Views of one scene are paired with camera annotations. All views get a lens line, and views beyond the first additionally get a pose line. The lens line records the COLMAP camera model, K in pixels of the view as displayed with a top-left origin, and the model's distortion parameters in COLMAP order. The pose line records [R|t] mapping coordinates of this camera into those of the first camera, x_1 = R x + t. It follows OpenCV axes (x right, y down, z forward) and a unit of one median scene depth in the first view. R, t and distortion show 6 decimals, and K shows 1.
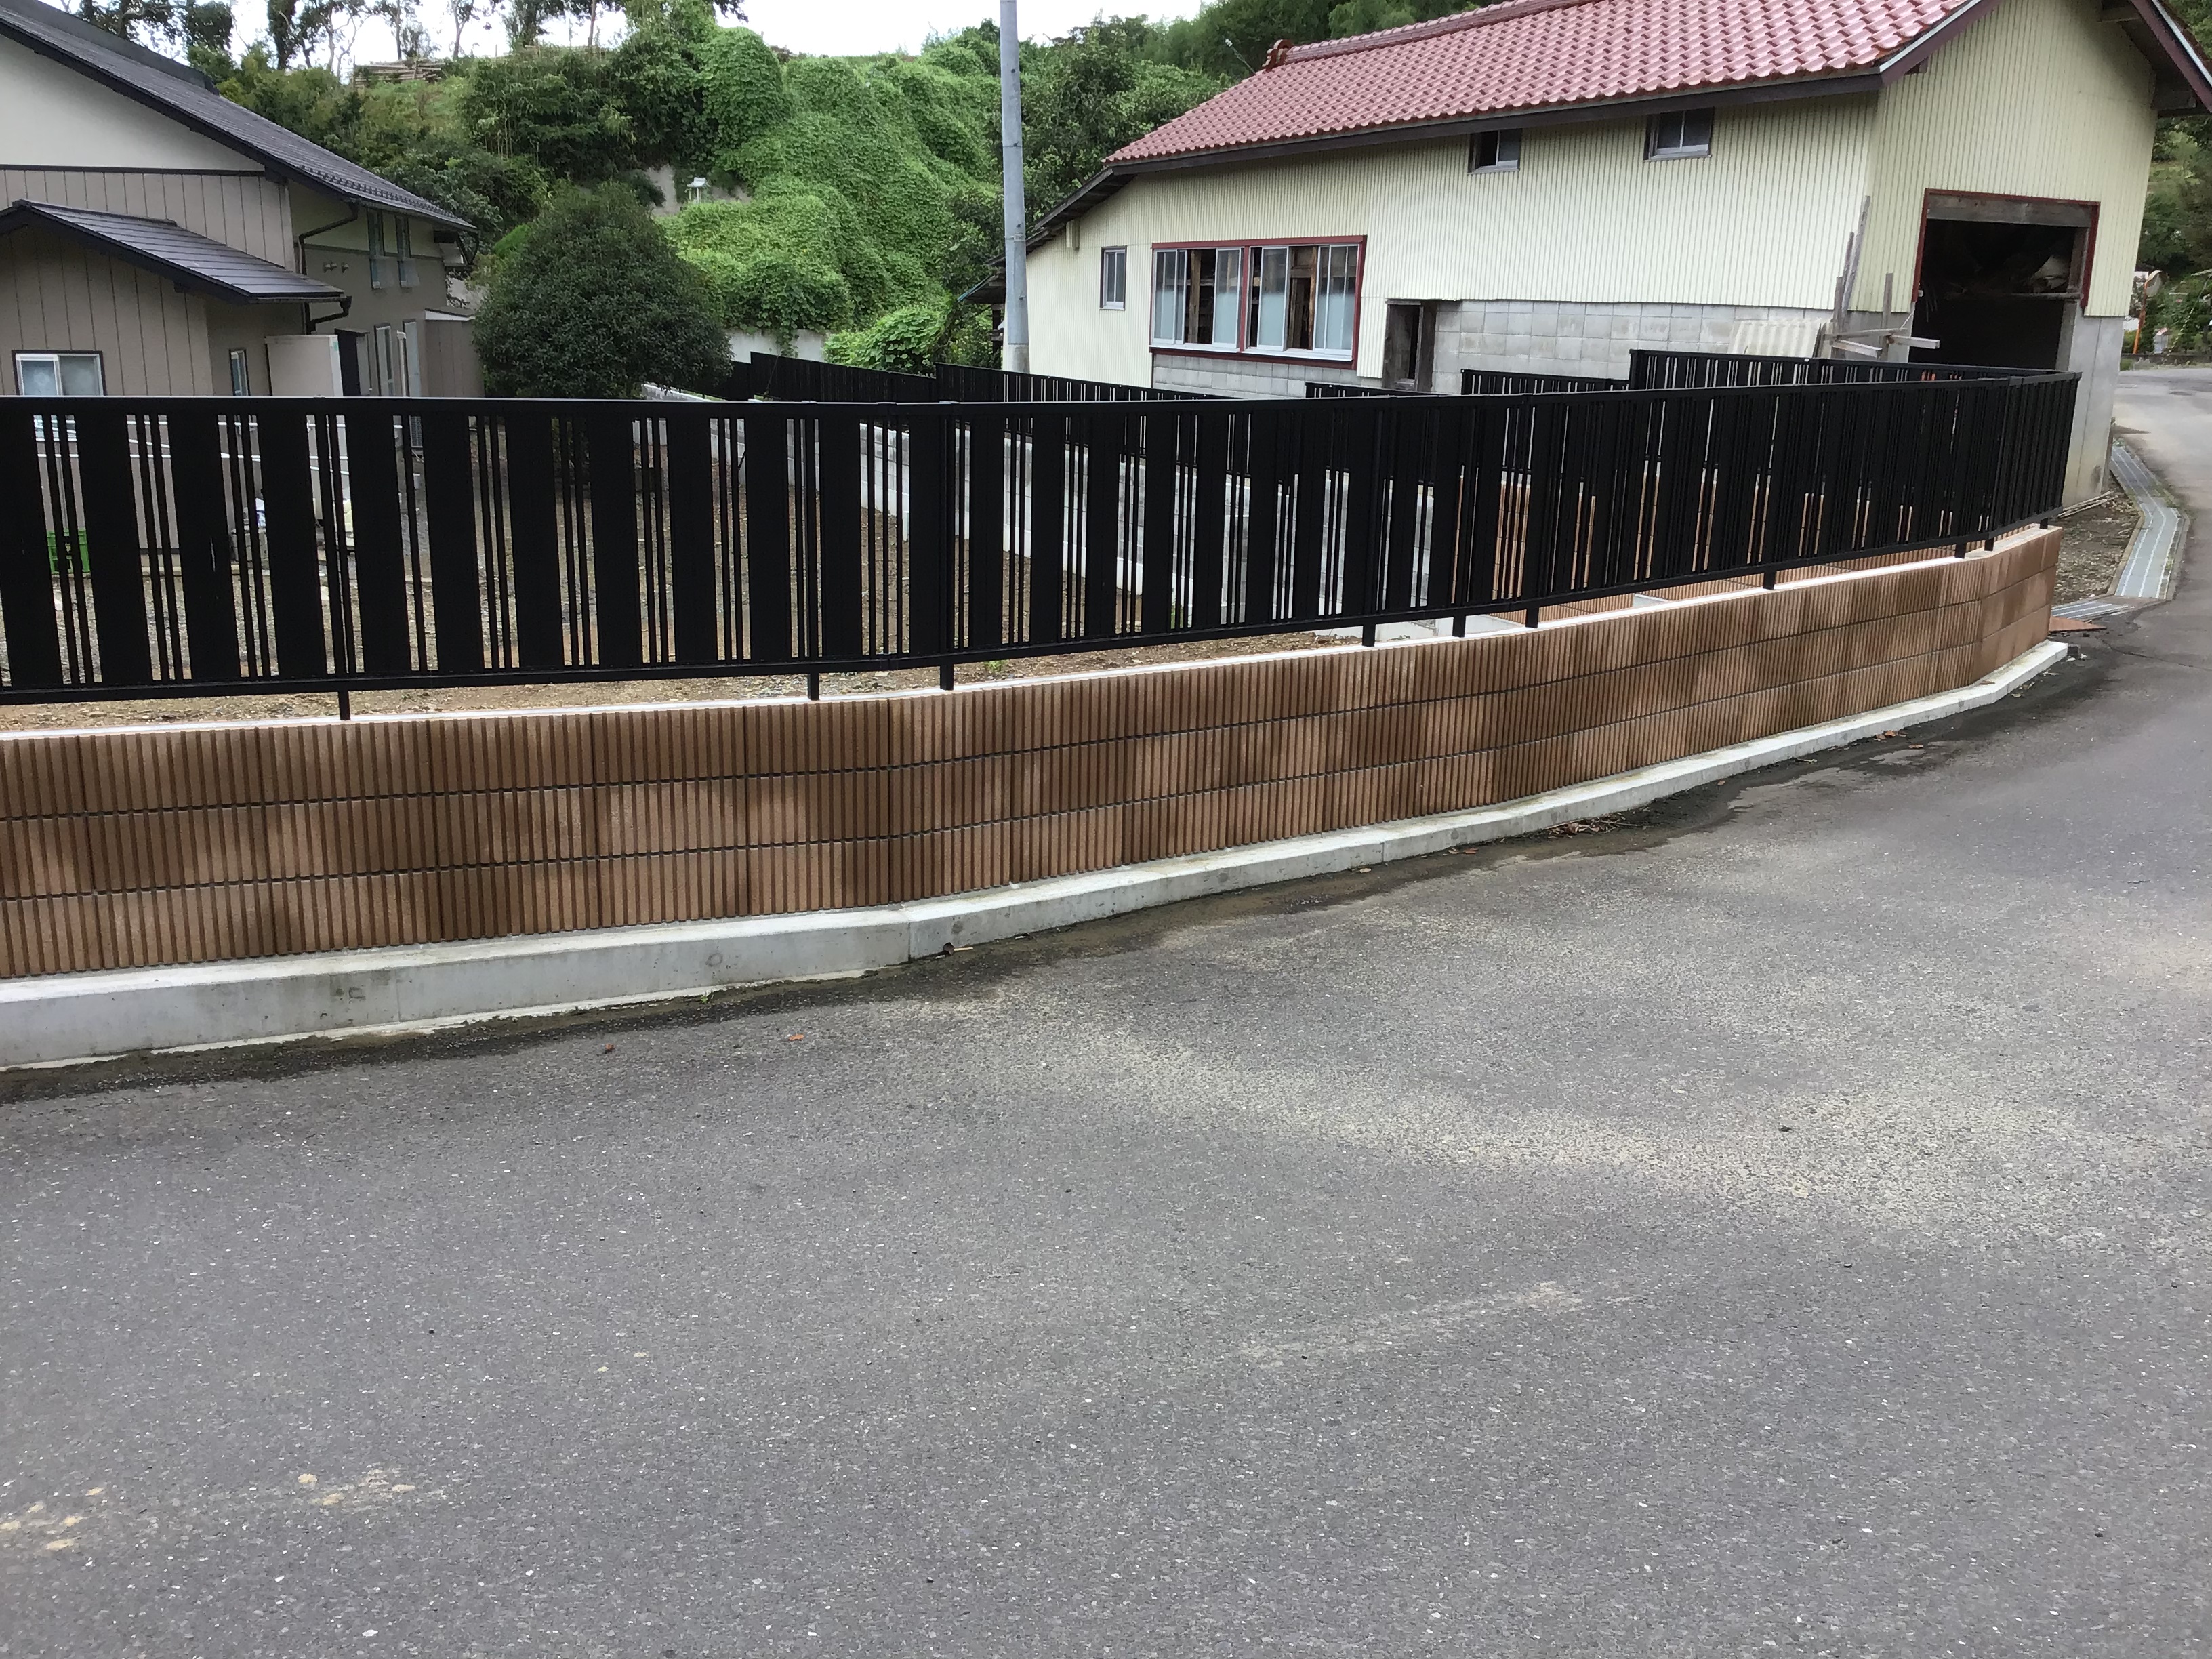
lens RADIAL K [[1968.3, 0, 1087.5], [0, 1968.3, 826.7], [0, 0, 1]] dist [0.055128, -0.119361]
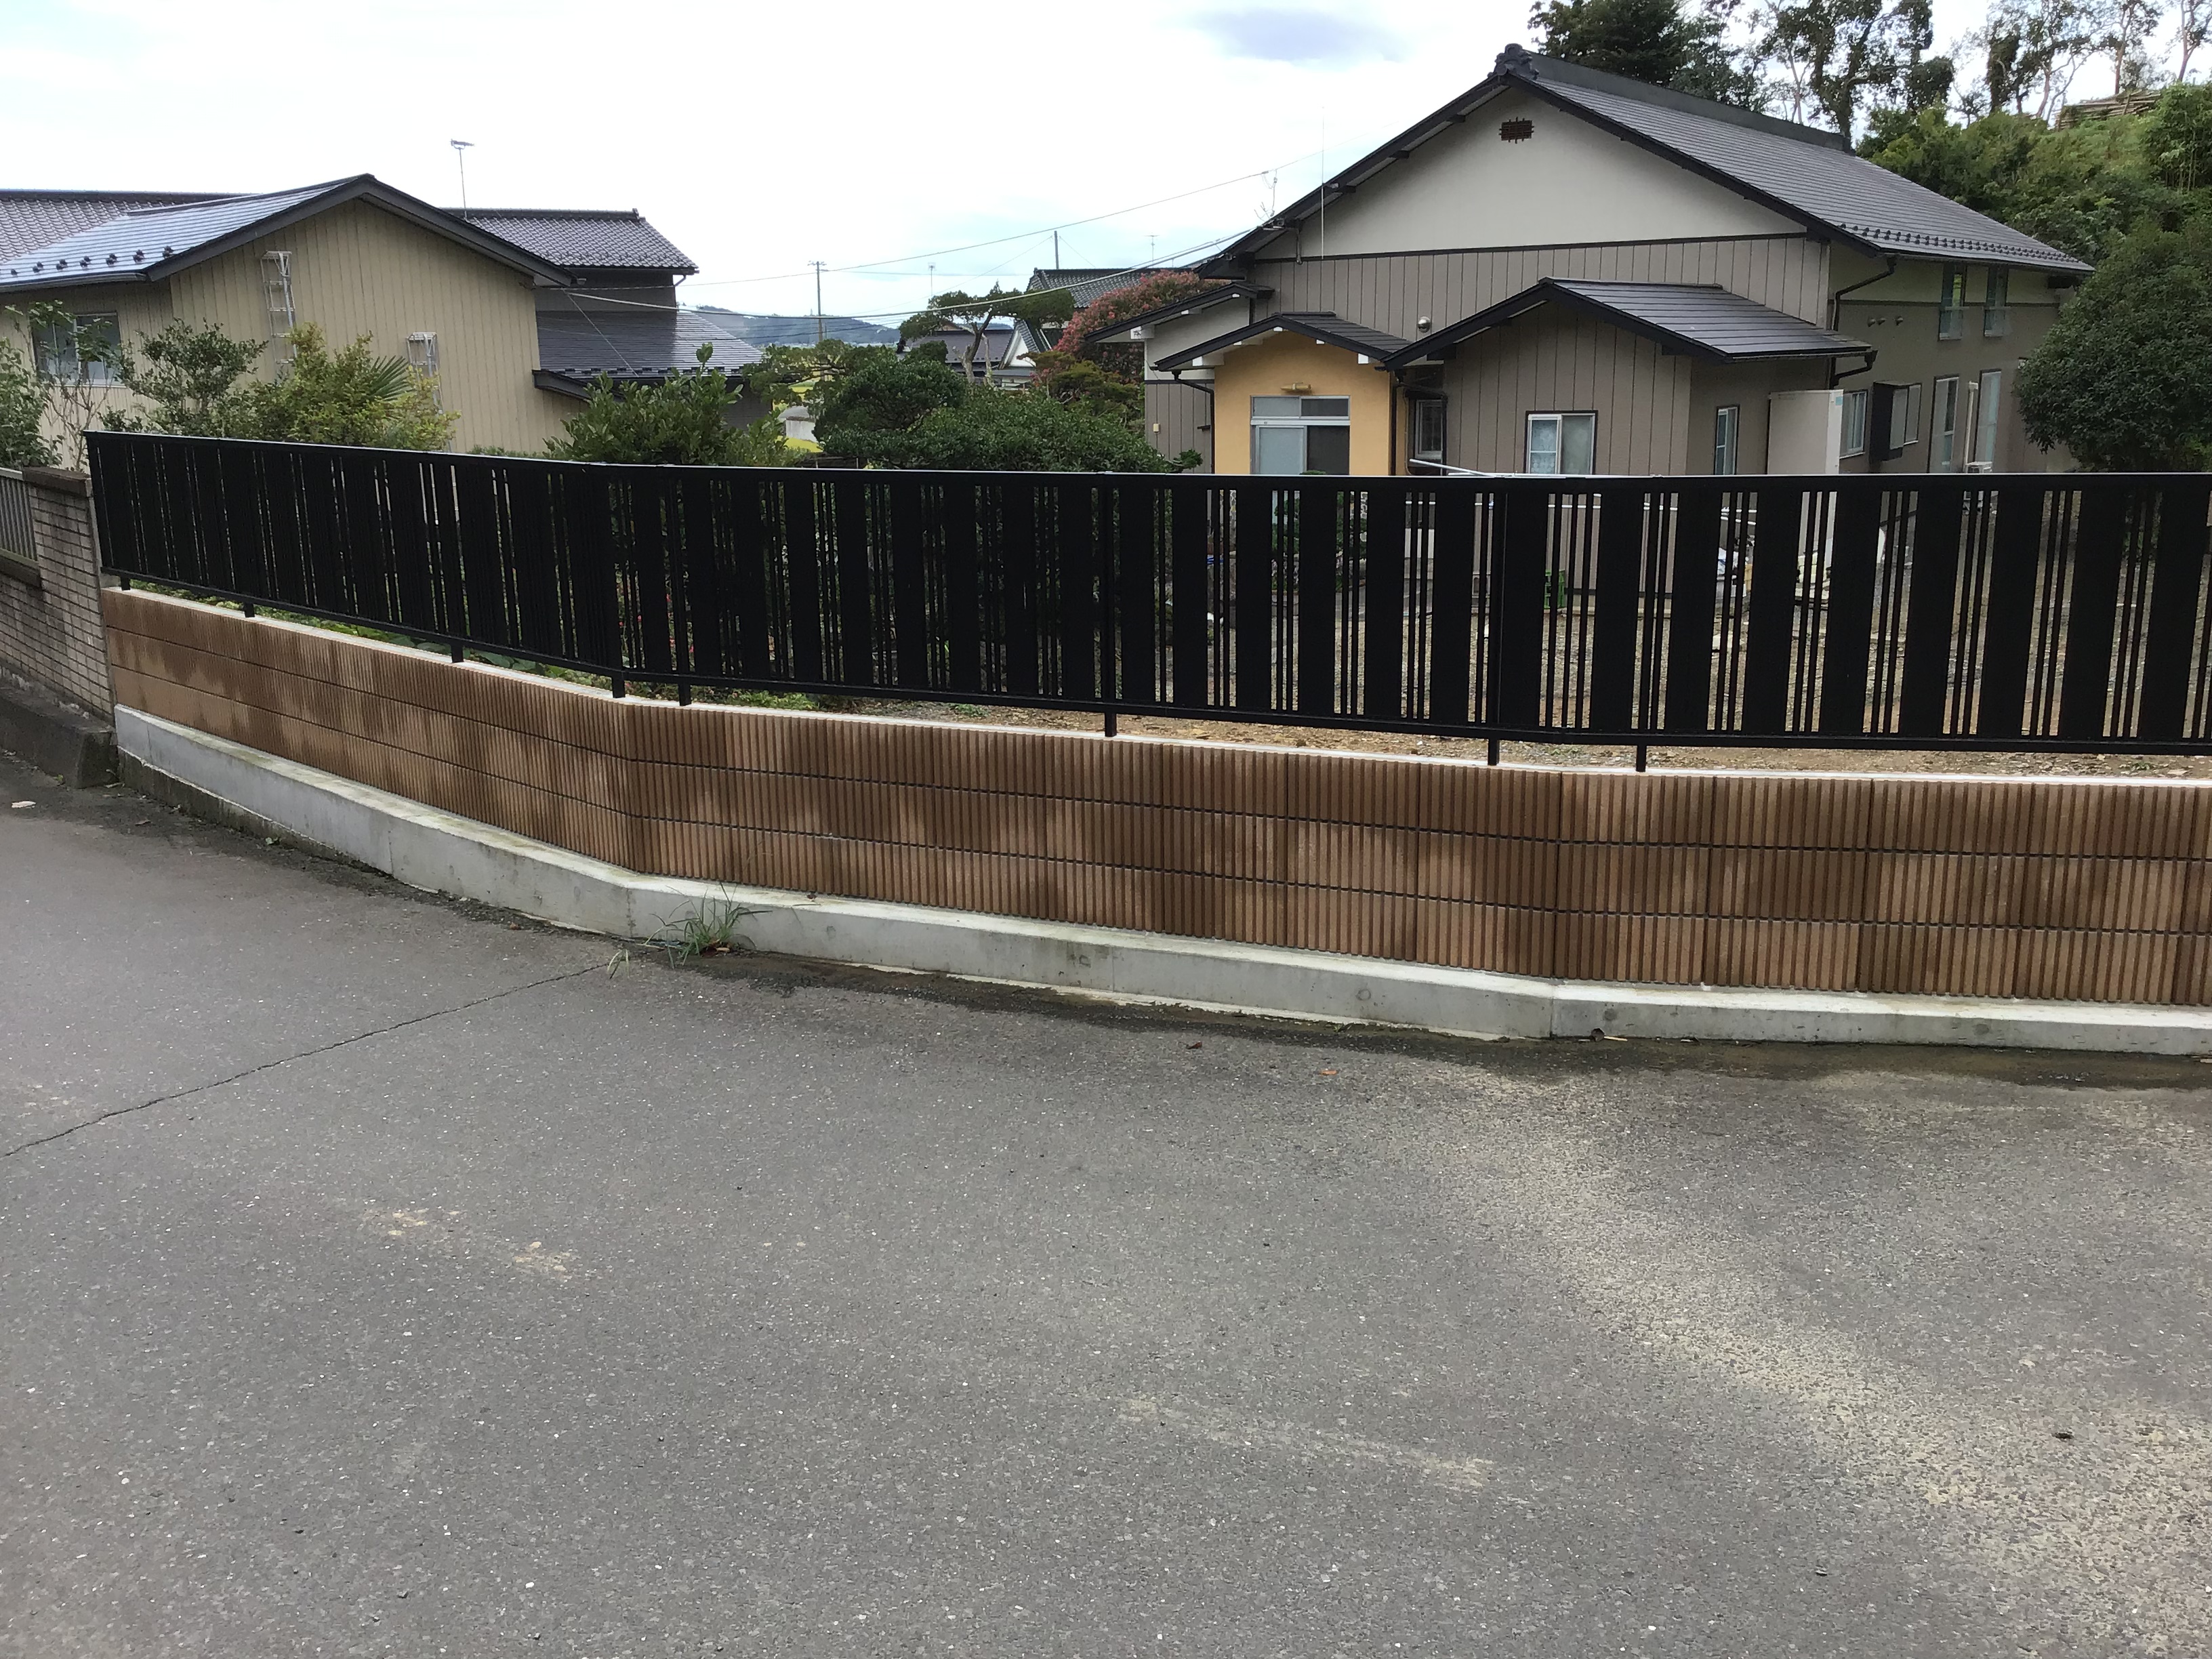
lens RADIAL K [[1968.3, 0, 1087.5], [0, 1968.3, 826.7], [0, 0, 1]] dist [0.055128, -0.119361]
pose [[0.703973, 0.132824, -0.697696, 0.428825], [-0.149179, 0.988096, 0.037588, -0.039484], [0.694383, 0.077620, 0.715407, 0.122148]]
